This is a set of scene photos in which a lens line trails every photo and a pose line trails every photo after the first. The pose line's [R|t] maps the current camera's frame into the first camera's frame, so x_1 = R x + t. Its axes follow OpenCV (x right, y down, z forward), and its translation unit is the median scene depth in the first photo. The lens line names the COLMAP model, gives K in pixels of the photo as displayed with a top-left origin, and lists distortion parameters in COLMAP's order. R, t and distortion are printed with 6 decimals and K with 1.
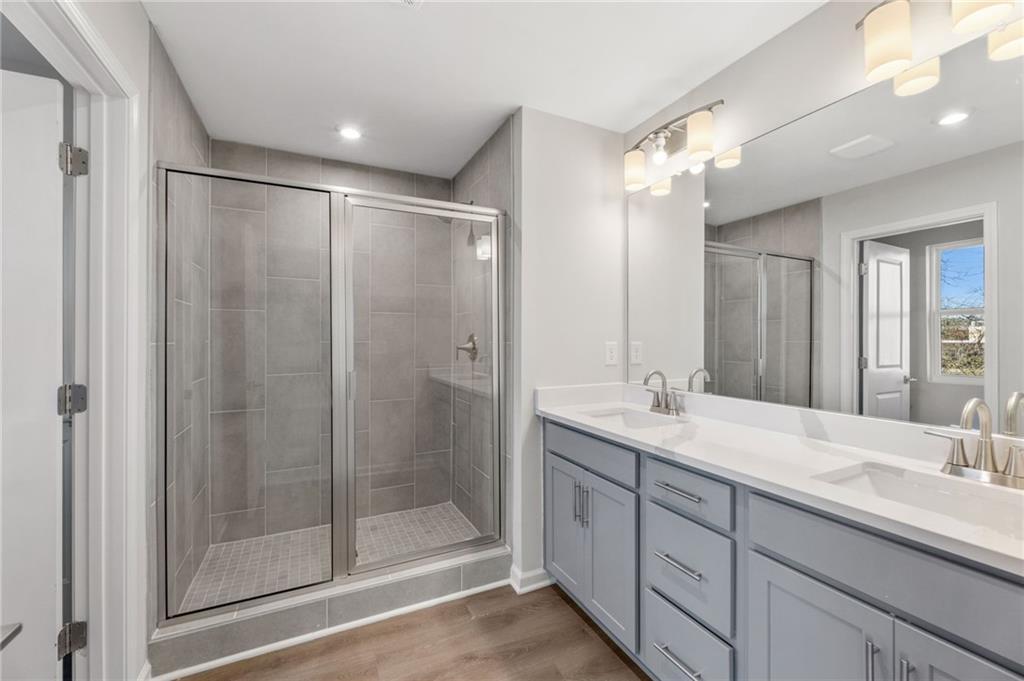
lens RADIAL K [[419.8, 0, 508.6], [0, 419.8, 335.0], [0, 0, 1]] dist [-0.013692, 0.002399]
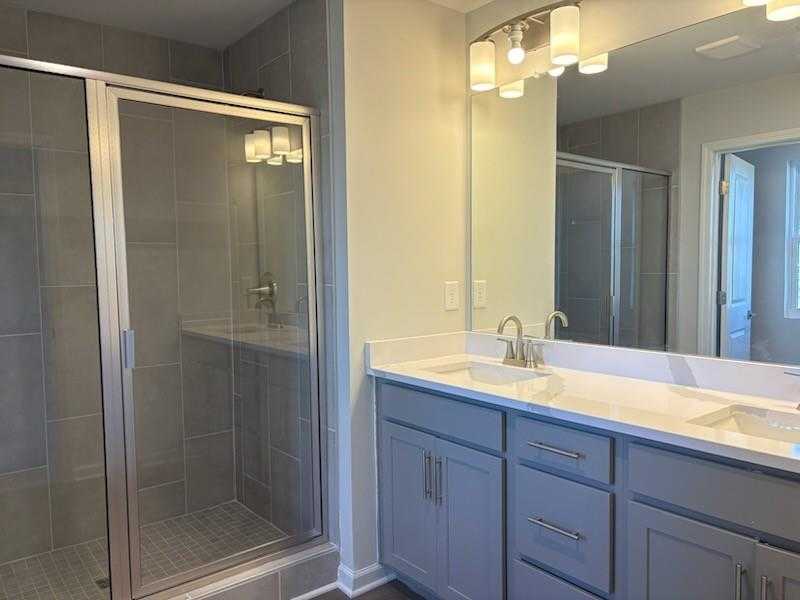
lens RADIAL K [[601.1, 0, 401.6], [0, 601.1, 299.7], [0, 0, 1]] dist [0.023697, -0.030214]
pose [[0.974376, -0.025239, 0.223507, -0.127881], [0.010974, 0.997836, 0.064837, -0.027197], [-0.224659, -0.060723, 0.972544, -0.119196]]
